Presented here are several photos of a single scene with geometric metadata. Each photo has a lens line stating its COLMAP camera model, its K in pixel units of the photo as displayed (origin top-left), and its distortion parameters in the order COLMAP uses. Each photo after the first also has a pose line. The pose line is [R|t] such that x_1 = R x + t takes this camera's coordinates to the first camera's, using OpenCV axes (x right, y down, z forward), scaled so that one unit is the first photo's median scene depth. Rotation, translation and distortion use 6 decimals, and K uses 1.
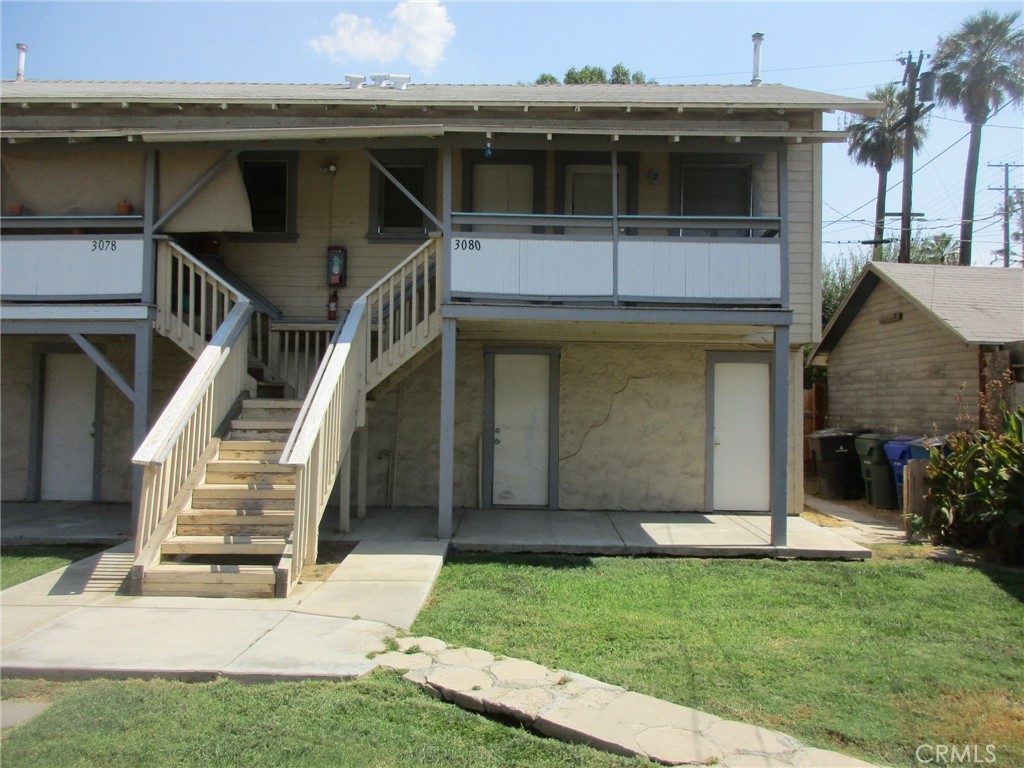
lens RADIAL K [[755.3, 0, 512.0], [0, 755.3, 384.0], [0, 0, 1]] dist [-0.006912, -0.001821]
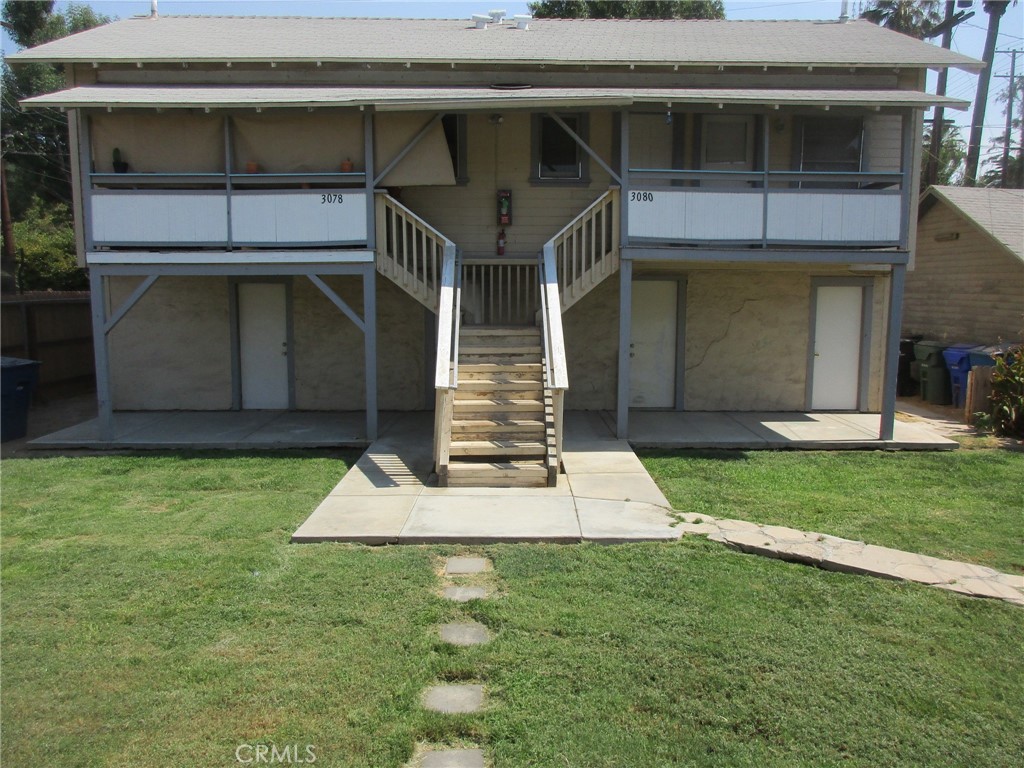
lens RADIAL K [[747.6, 0, 512.0], [0, 747.6, 384.0], [0, 0, 1]] dist [-0.009271, -0.004230]
pose [[0.999747, -0.012623, 0.018614, -0.257217], [0.009729, 0.988922, 0.148117, -0.060790], [-0.020278, -0.147898, 0.988795, -0.183057]]
